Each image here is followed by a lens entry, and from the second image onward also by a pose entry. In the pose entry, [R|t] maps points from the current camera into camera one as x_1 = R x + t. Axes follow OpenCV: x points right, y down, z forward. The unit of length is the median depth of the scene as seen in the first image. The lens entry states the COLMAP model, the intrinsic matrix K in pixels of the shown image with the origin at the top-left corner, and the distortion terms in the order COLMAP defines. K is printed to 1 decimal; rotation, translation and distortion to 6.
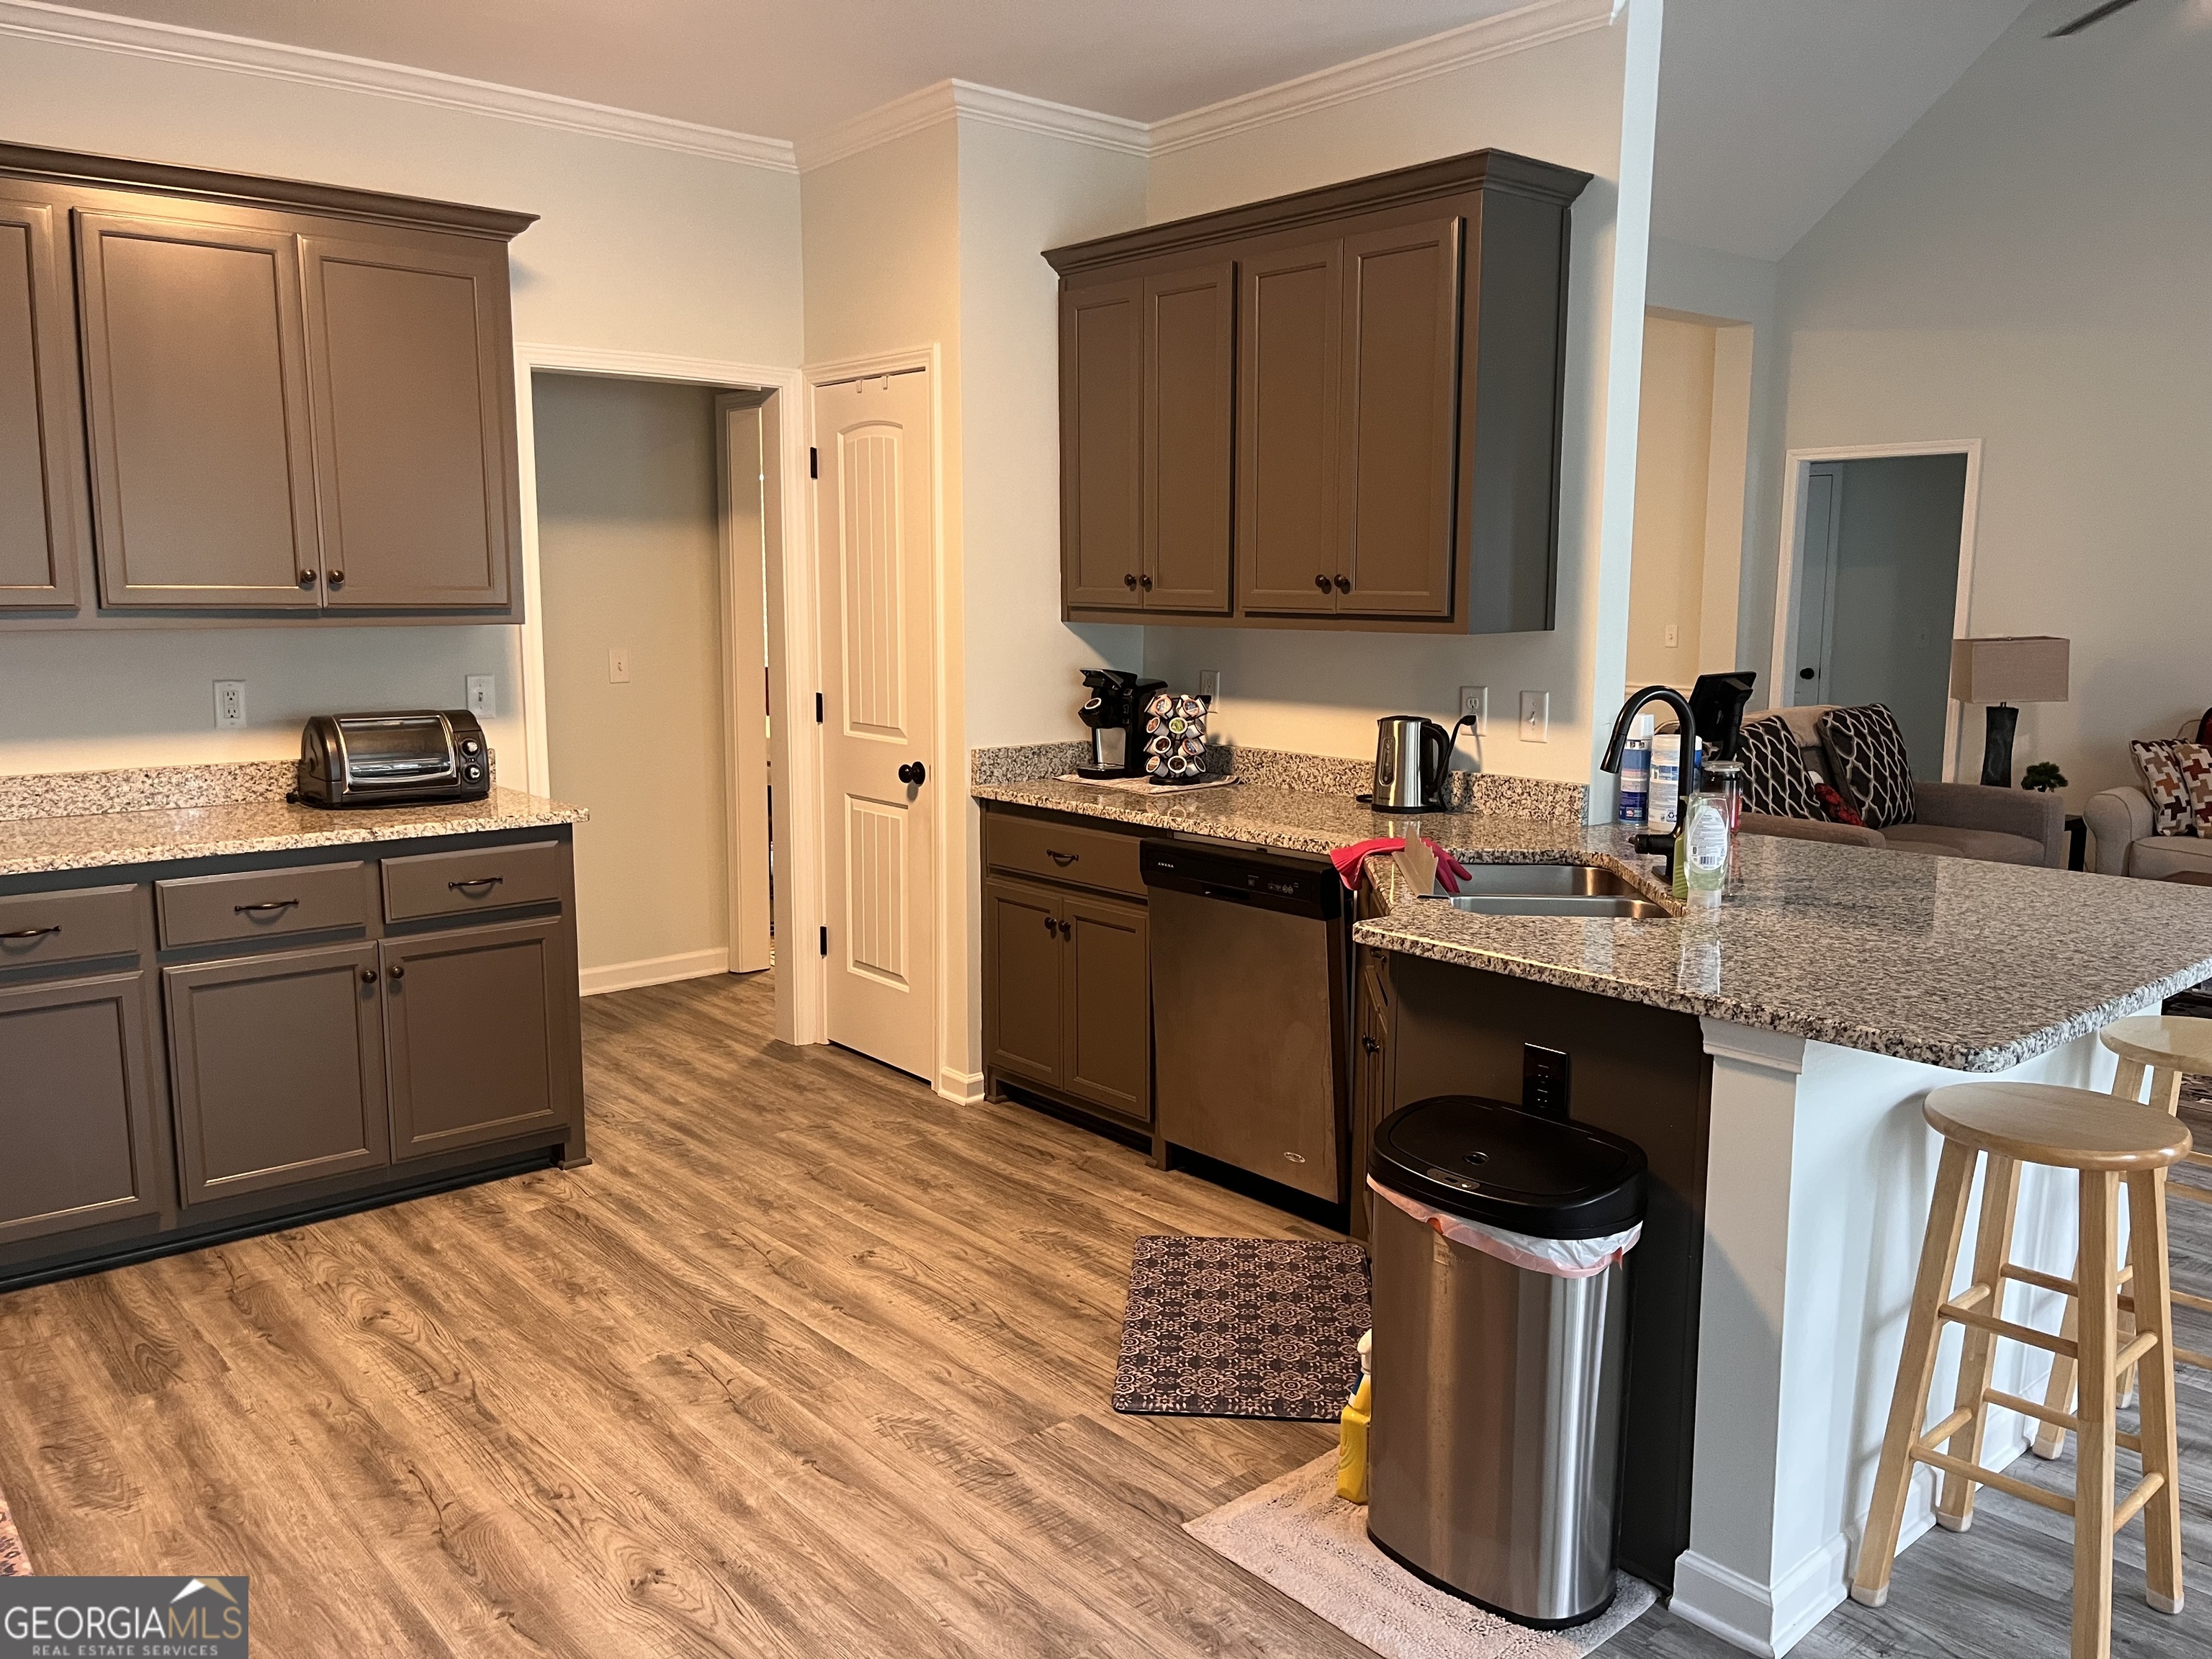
lens RADIAL K [[1684.1, 0, 1105.3], [0, 1684.1, 819.1], [0, 0, 1]] dist [0.069035, -0.081518]
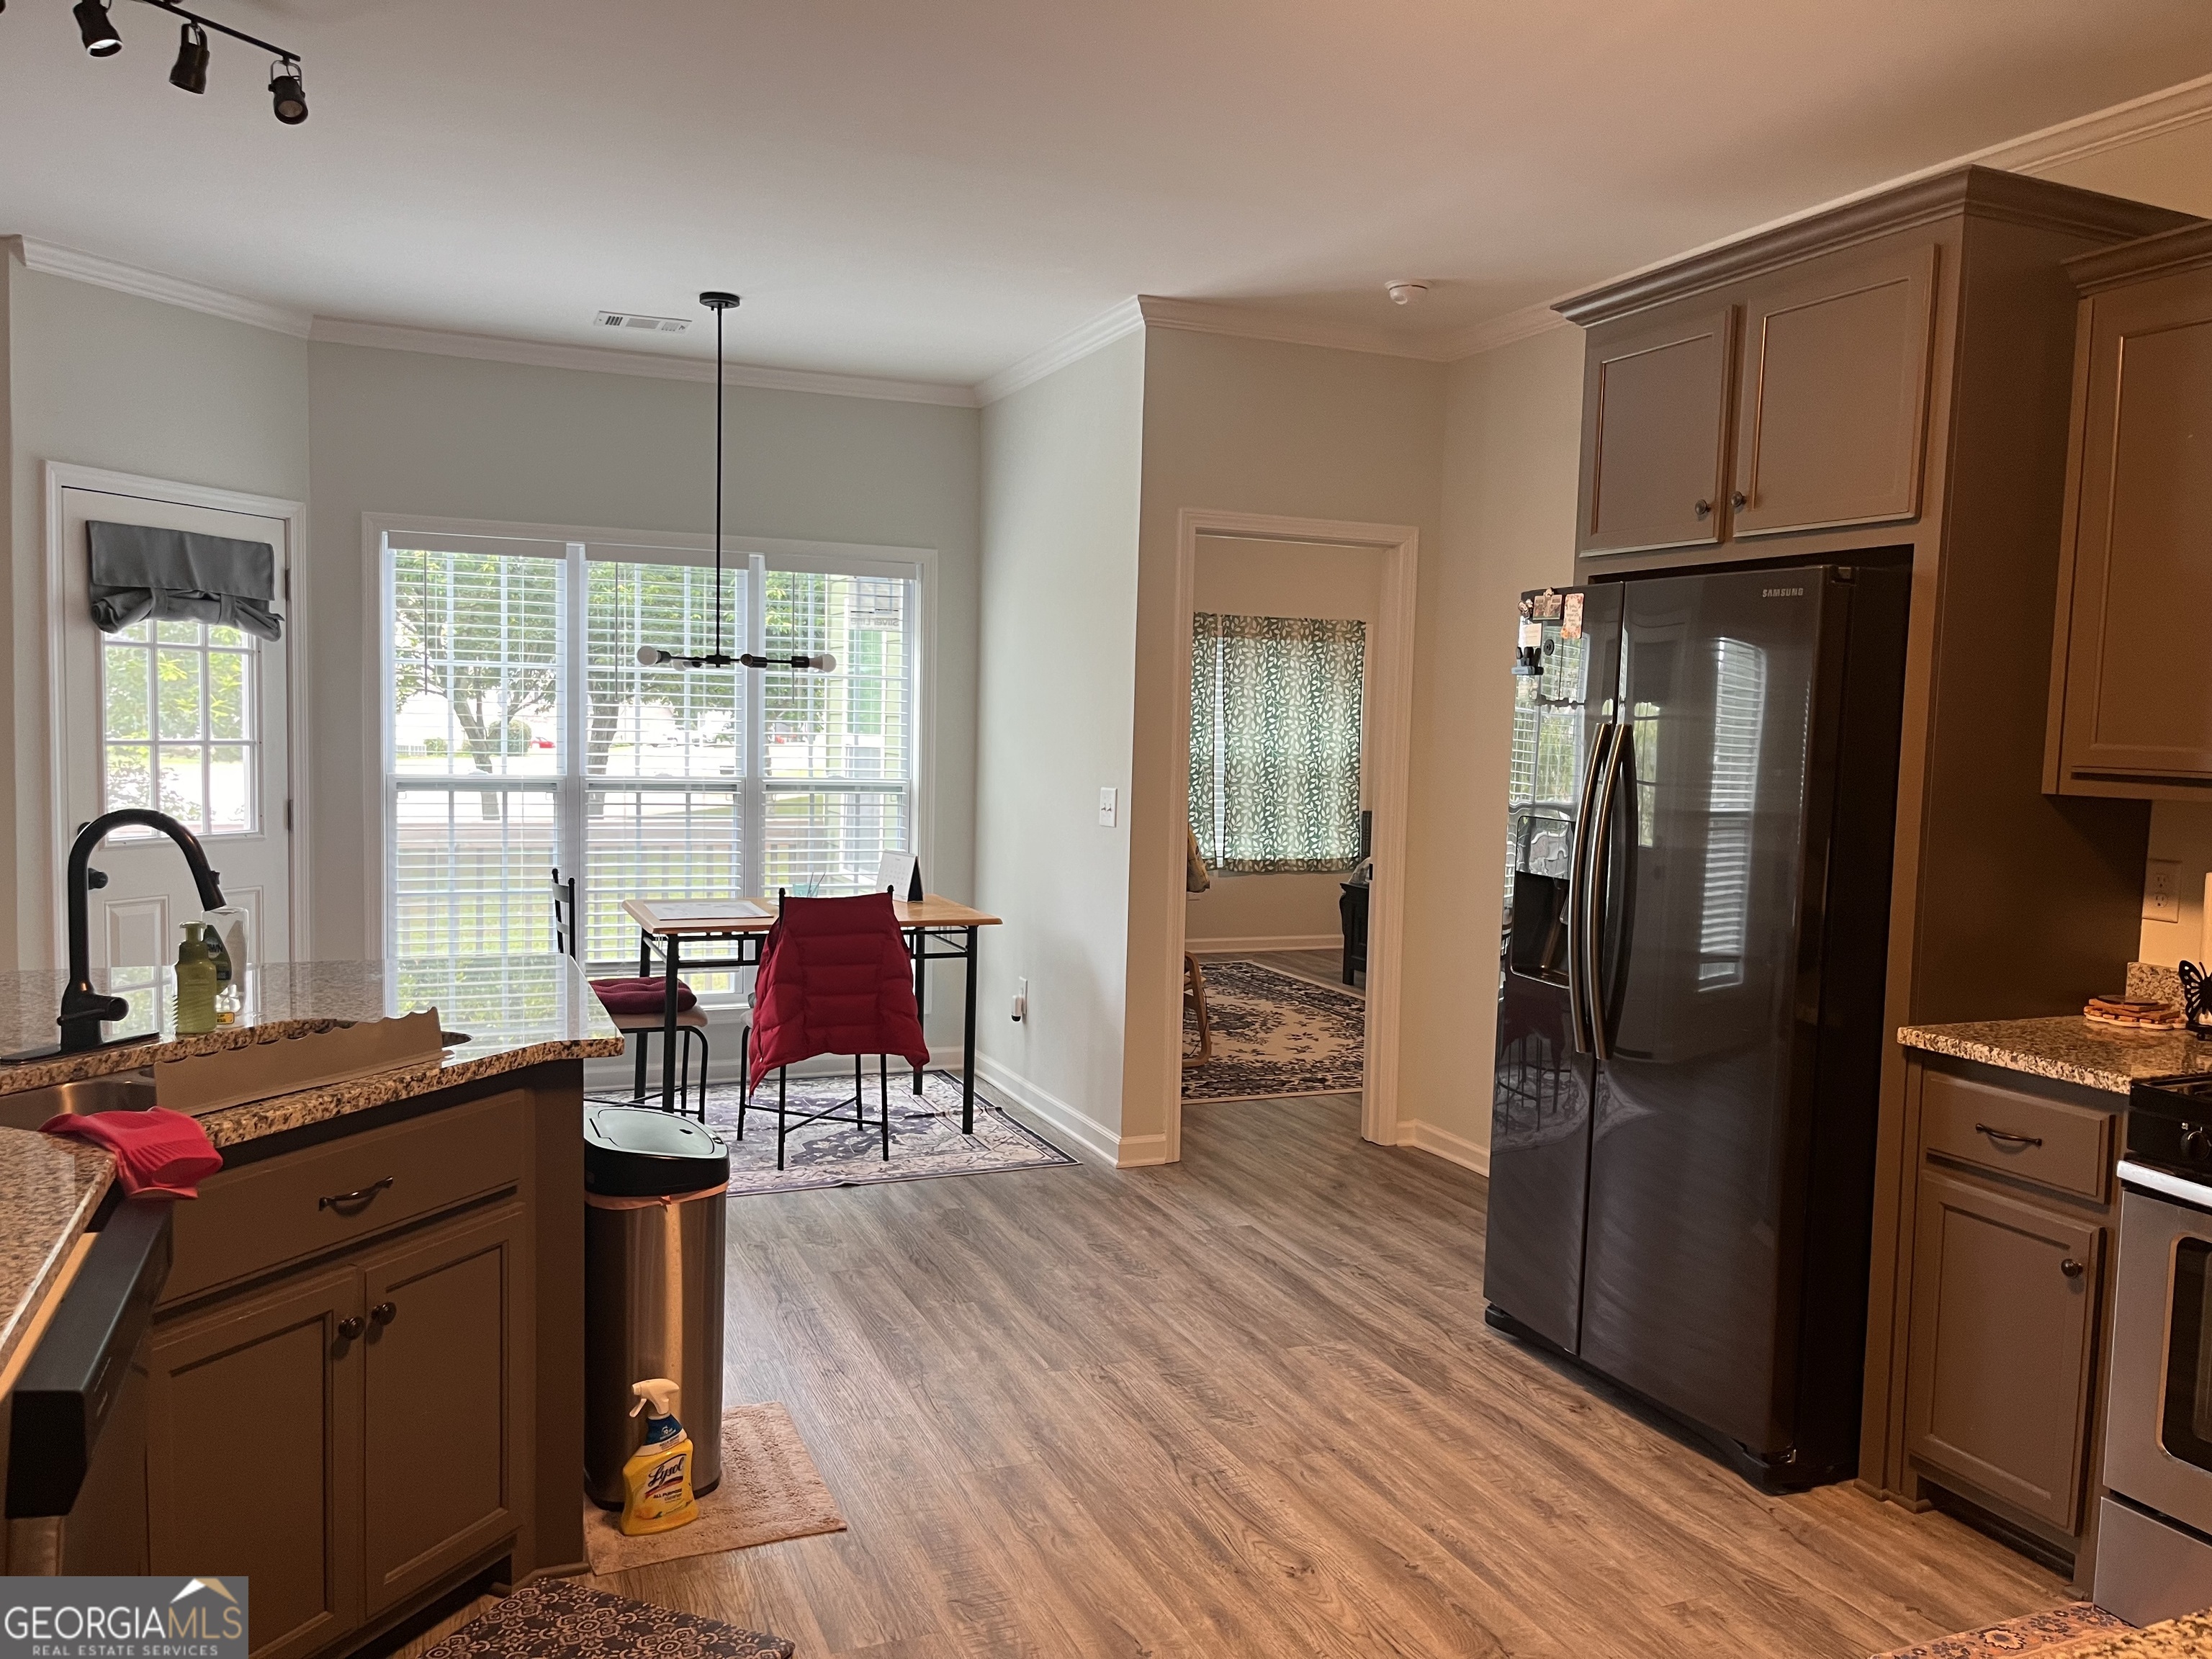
lens RADIAL K [[1683.5, 0, 1108.7], [0, 1683.5, 849.3], [0, 0, 1]] dist [0.076826, -0.074803]
pose [[-0.950850, -0.054150, 0.304879, -0.331014], [0.012002, 0.977406, 0.211029, -0.197676], [-0.309418, 0.204316, -0.928717, 1.416573]]
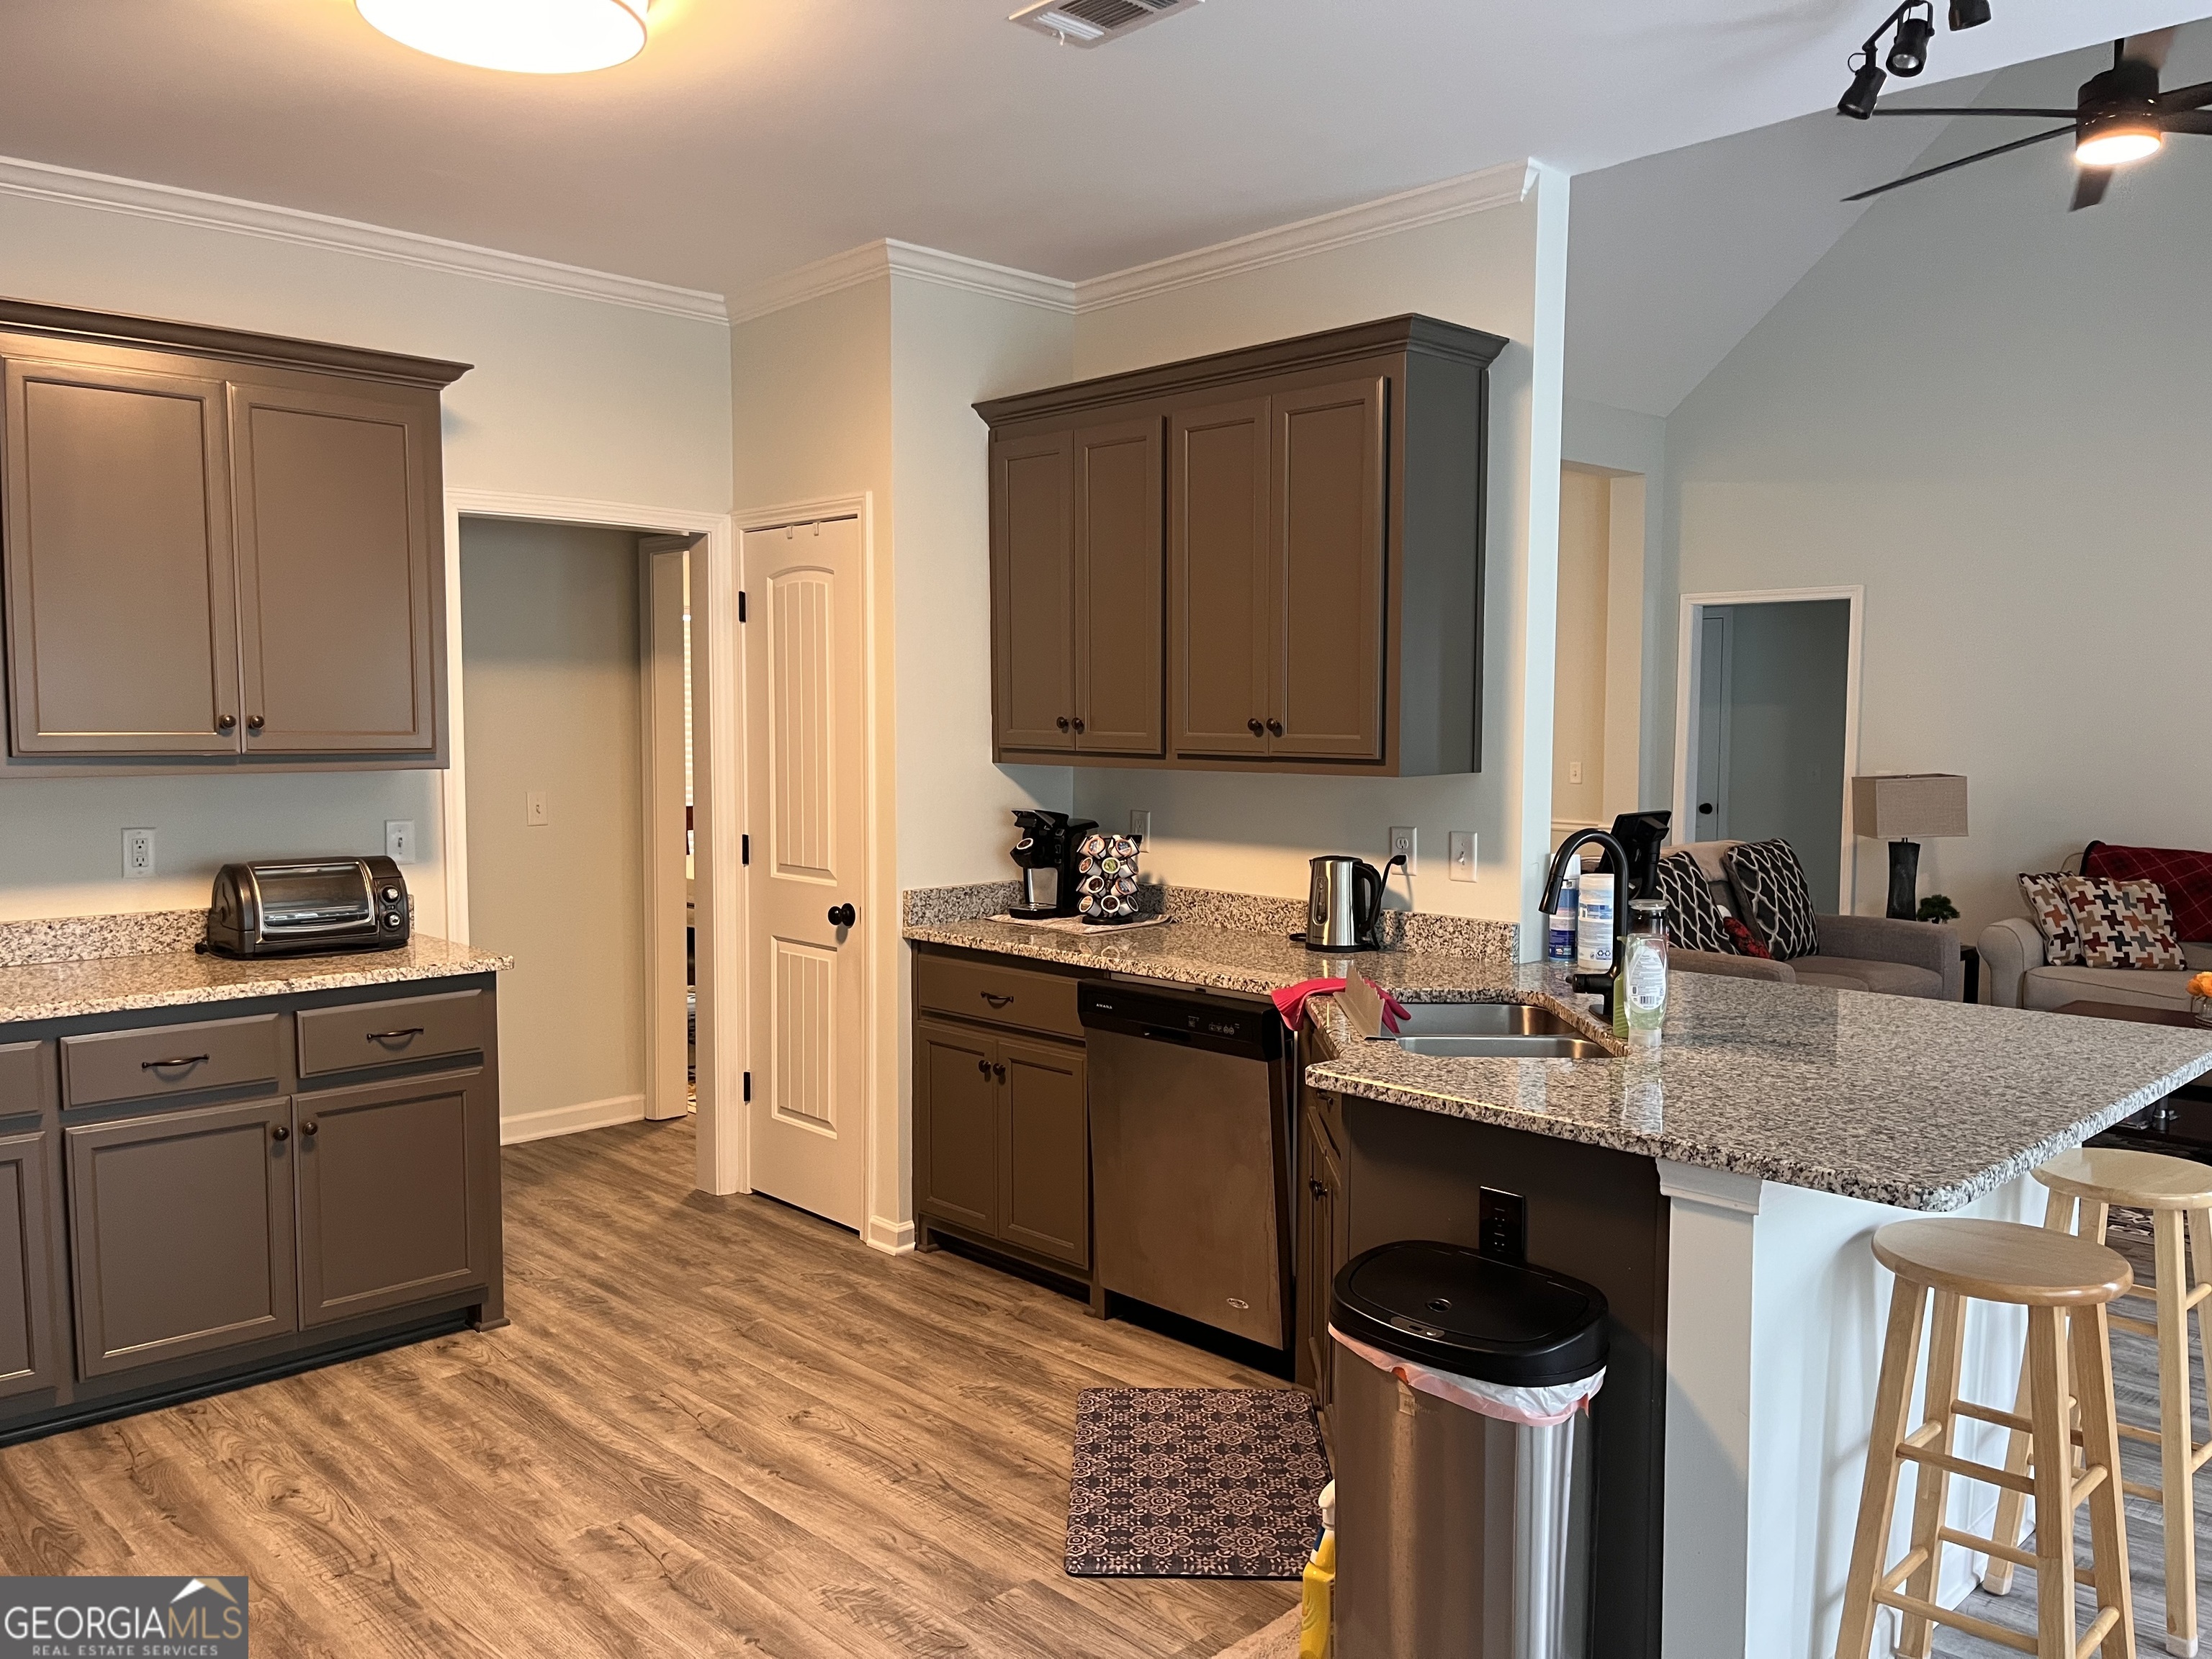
lens RADIAL K [[1683.0, 0, 1105.5], [0, 1683.0, 839.0], [0, 0, 1]] dist [0.074324, -0.088618]
pose [[0.998340, -0.005482, 0.057331, -0.021943], [0.009305, 0.997734, -0.066638, -0.005820], [-0.056836, 0.067061, 0.996129, -0.001099]]
